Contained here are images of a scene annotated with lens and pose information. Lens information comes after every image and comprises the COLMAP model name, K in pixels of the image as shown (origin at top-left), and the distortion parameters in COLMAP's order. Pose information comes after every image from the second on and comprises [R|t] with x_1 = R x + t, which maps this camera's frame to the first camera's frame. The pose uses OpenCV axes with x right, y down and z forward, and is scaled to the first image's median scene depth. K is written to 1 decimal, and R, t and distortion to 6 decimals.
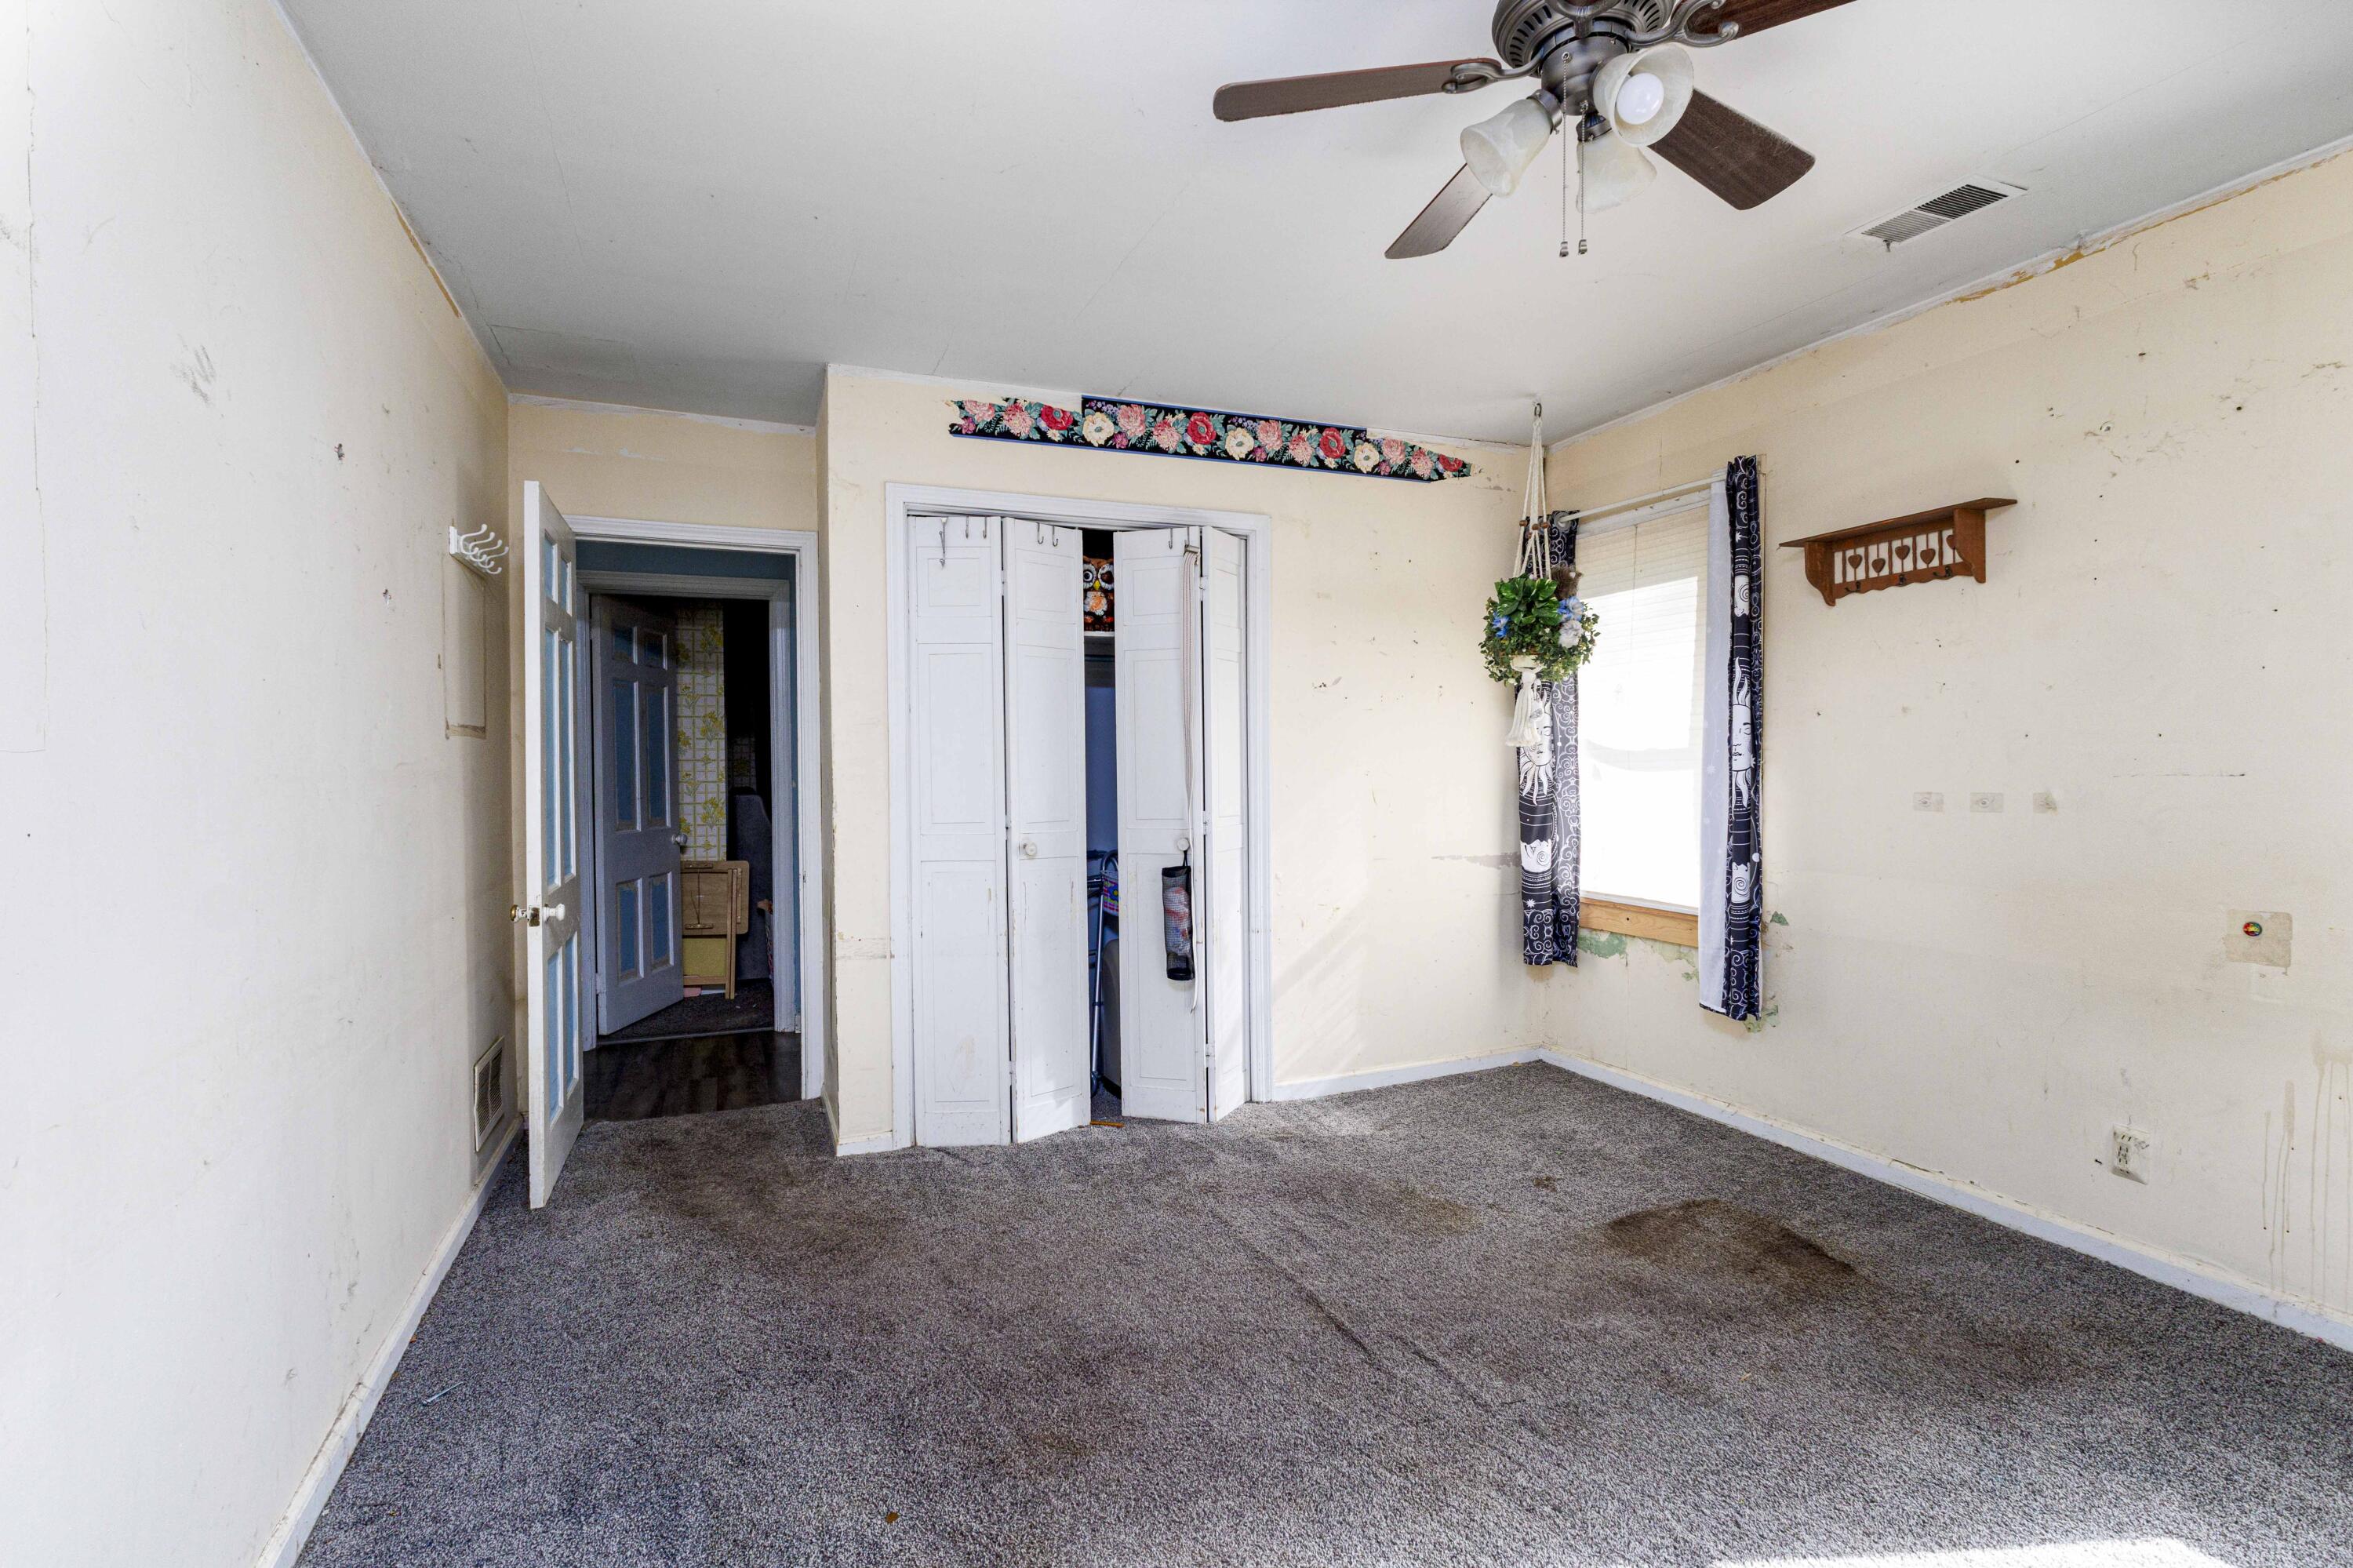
lens RADIAL K [[1108.4, 0, 1181.2], [0, 1108.4, 787.8], [0, 0, 1]] dist [0.004664, 0.001391]
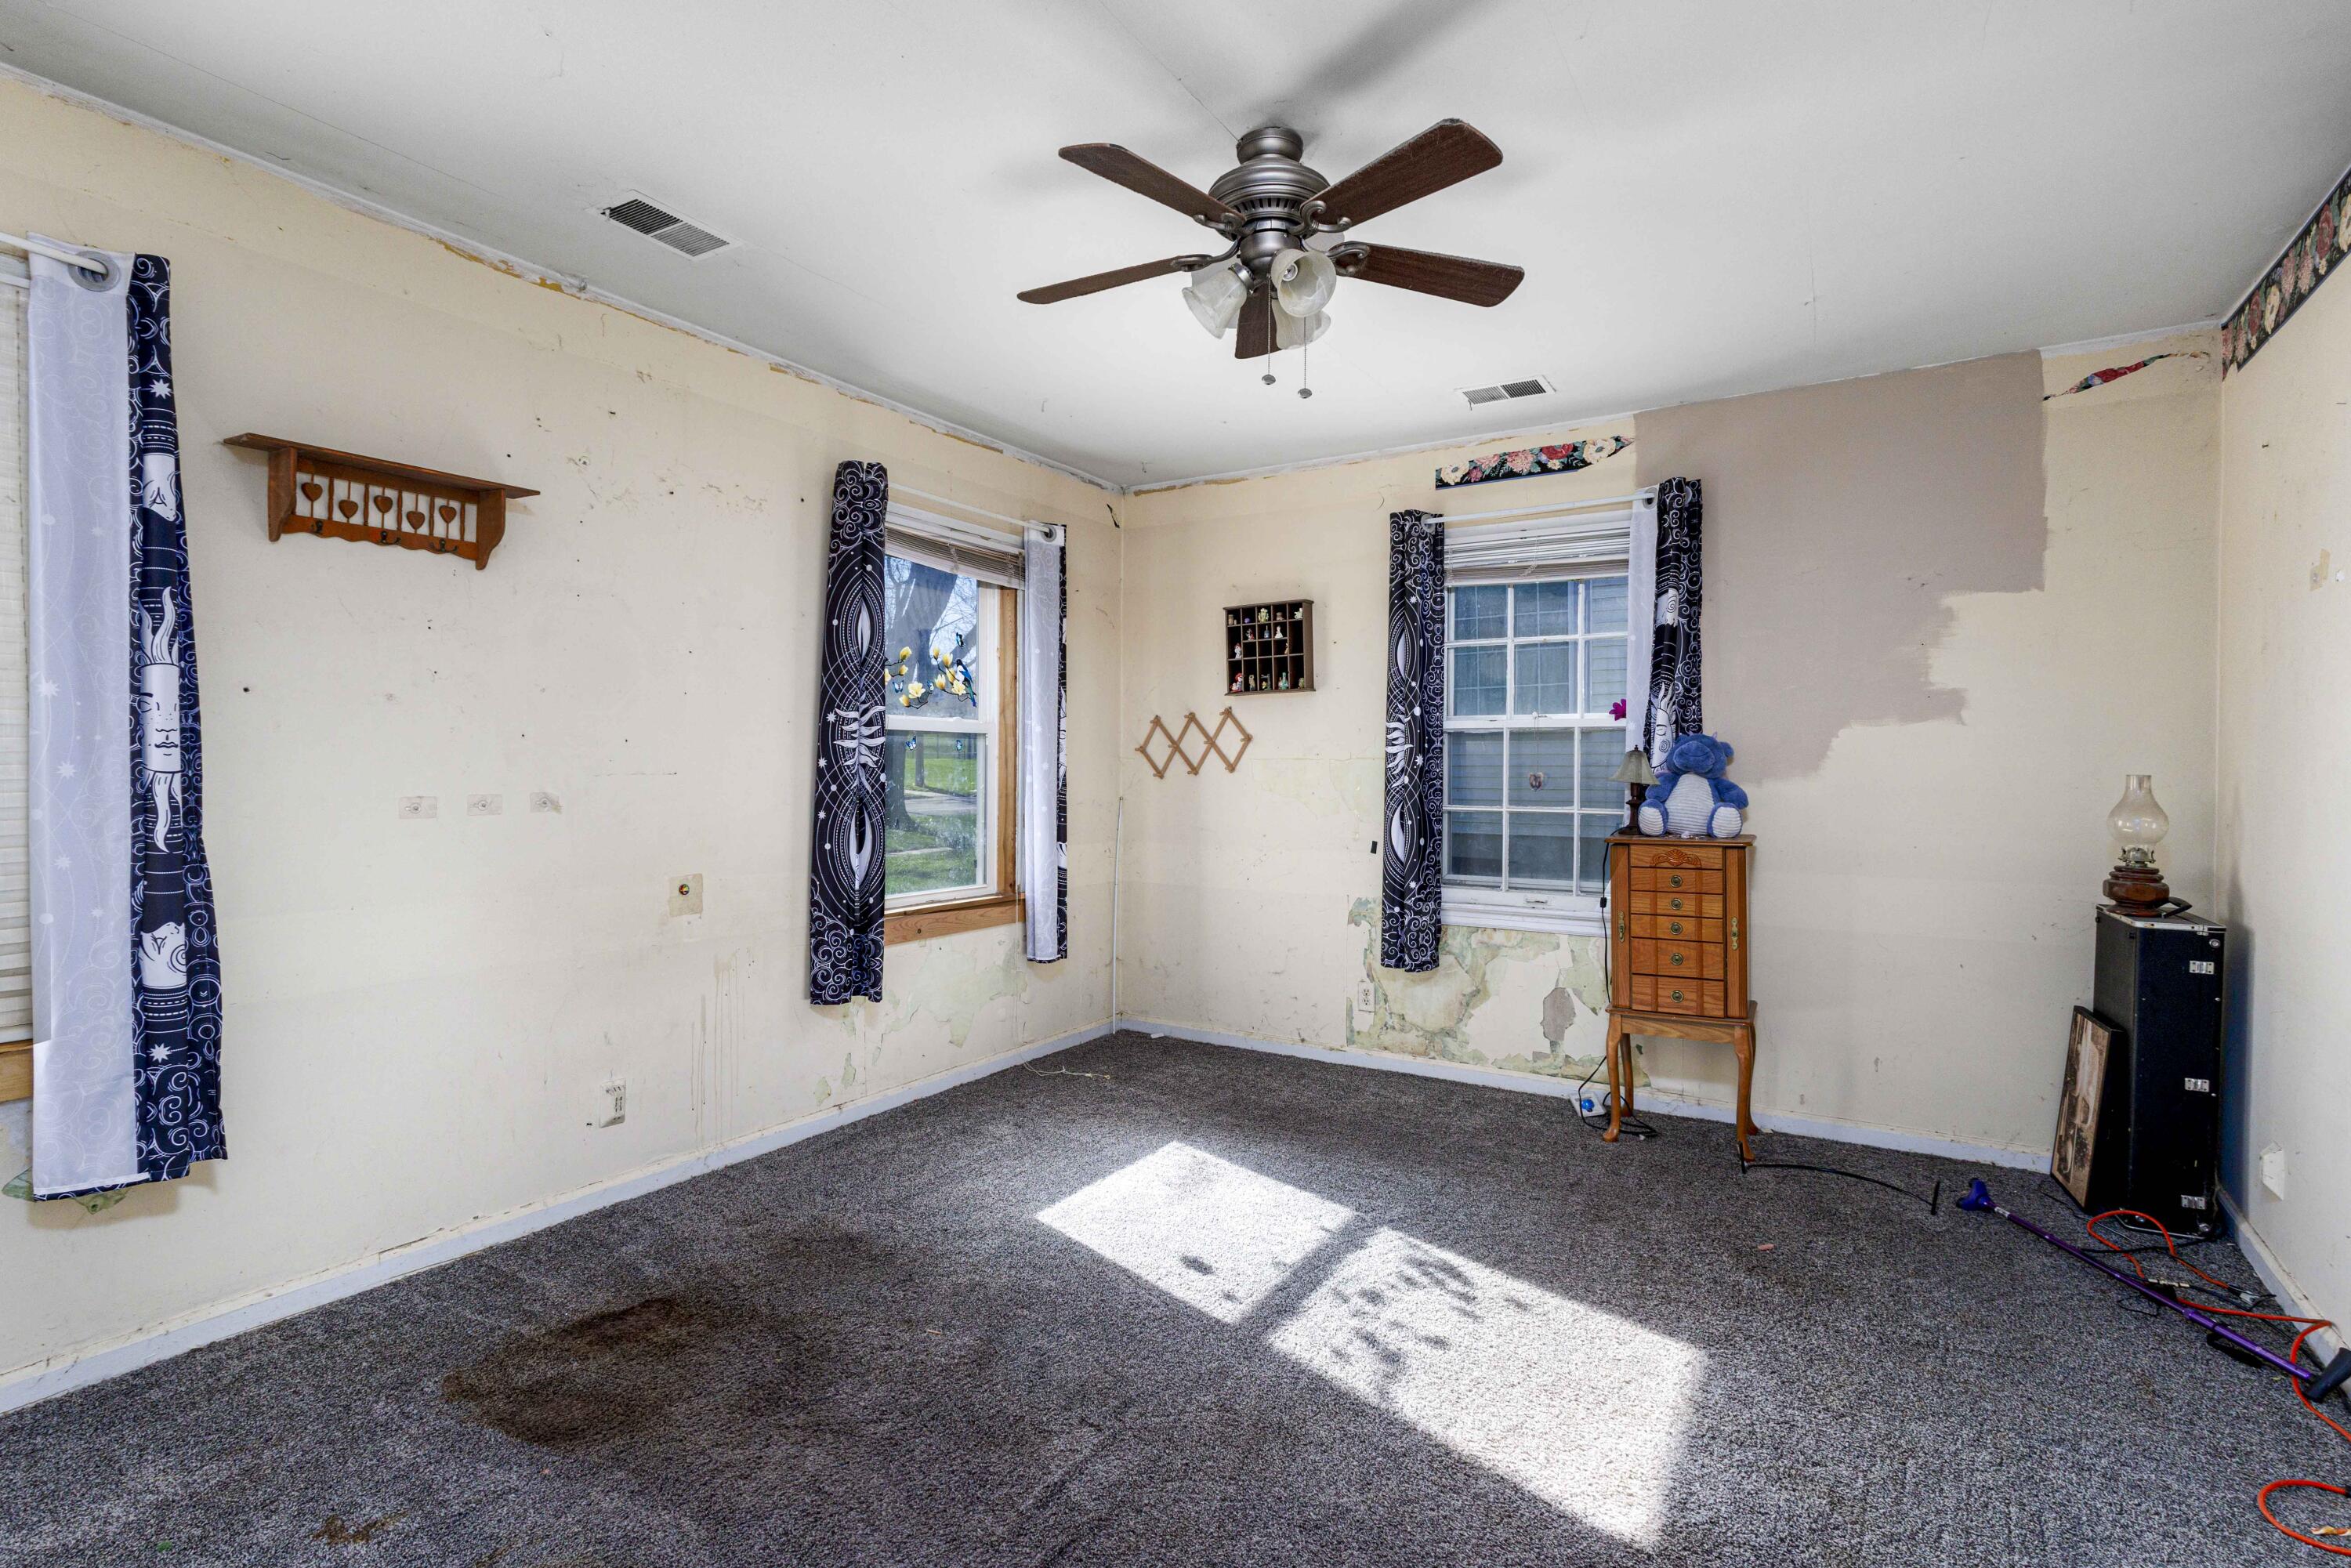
lens RADIAL K [[1107.4, 0, 1183.1], [0, 1107.4, 771.1], [0, 0, 1]] dist [0.004664, 0.001391]
pose [[-0.584120, -0.004572, 0.811654, -0.371503], [0.009747, 0.999873, 0.012647, -0.020845], [-0.811608, 0.015299, -0.584001, 1.040182]]
